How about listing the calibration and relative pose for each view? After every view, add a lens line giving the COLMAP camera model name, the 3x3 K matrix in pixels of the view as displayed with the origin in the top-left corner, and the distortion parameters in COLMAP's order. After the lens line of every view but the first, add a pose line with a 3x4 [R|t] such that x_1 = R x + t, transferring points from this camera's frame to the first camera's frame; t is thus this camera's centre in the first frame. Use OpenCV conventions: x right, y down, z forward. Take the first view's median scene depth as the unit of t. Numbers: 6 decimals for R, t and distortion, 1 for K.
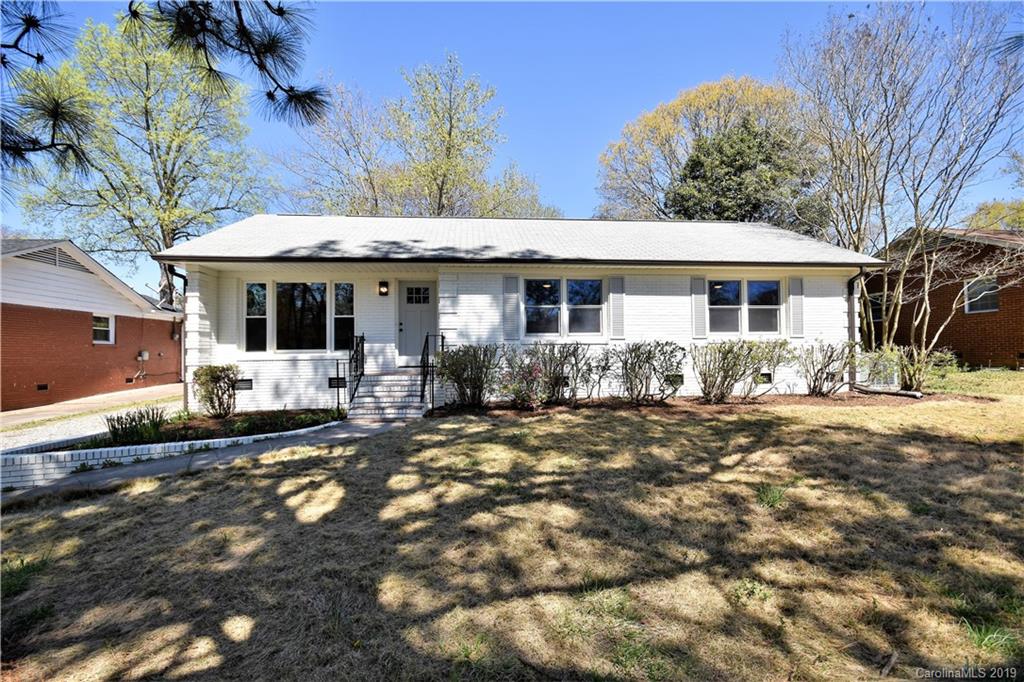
lens RADIAL K [[451.6, 0, 509.7], [0, 451.6, 344.5], [0, 0, 1]] dist [-0.005191, -0.000392]
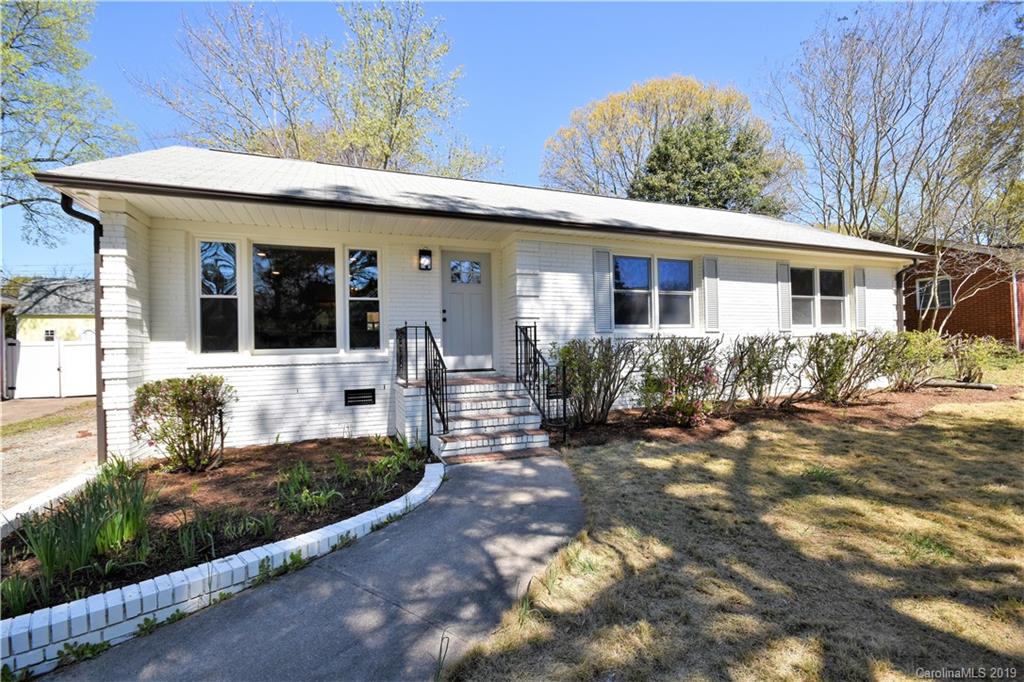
lens RADIAL K [[455.5, 0, 513.7], [0, 455.5, 338.9], [0, 0, 1]] dist [0.000220, -0.003912]
pose [[0.962421, -0.004432, 0.271527, -0.340449], [0.007245, 0.999930, -0.009356, 0.005467], [-0.271467, 0.010971, 0.962385, 0.286726]]
